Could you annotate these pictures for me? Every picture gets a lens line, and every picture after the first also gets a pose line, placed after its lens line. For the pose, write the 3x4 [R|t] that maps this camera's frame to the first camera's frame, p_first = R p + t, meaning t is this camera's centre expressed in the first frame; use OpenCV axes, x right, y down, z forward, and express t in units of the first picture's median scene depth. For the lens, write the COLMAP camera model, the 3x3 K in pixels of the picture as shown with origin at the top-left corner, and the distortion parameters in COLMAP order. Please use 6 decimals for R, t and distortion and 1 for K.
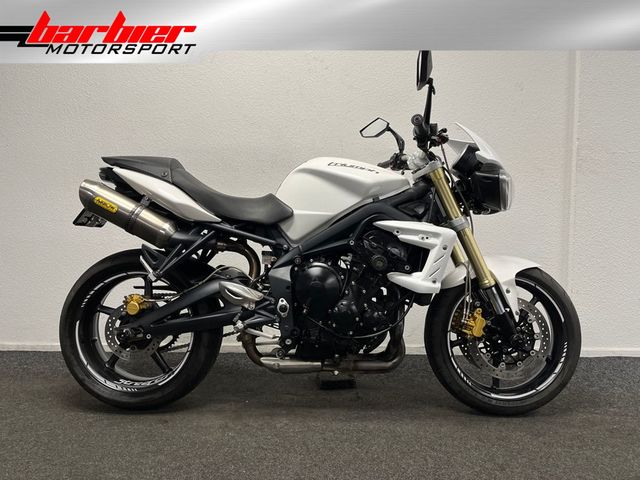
lens RADIAL K [[499.3, 0, 320.0], [0, 499.3, 240.0], [0, 0, 1]] dist [0.068797, -0.117623]
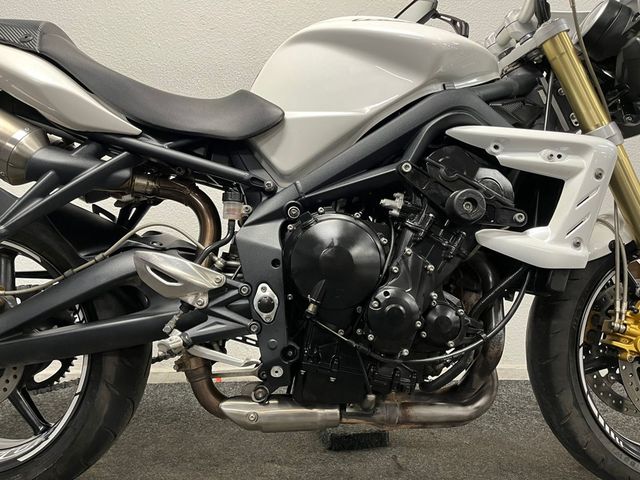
lens RADIAL K [[499.3, 0, 320.0], [0, 499.3, 240.0], [0, 0, 1]] dist [0.068797, -0.117623]
pose [[0.998593, -0.005594, 0.052740, -0.044942], [0.006961, 0.999643, -0.025779, 0.084166], [-0.052577, 0.026109, 0.998275, 0.489532]]
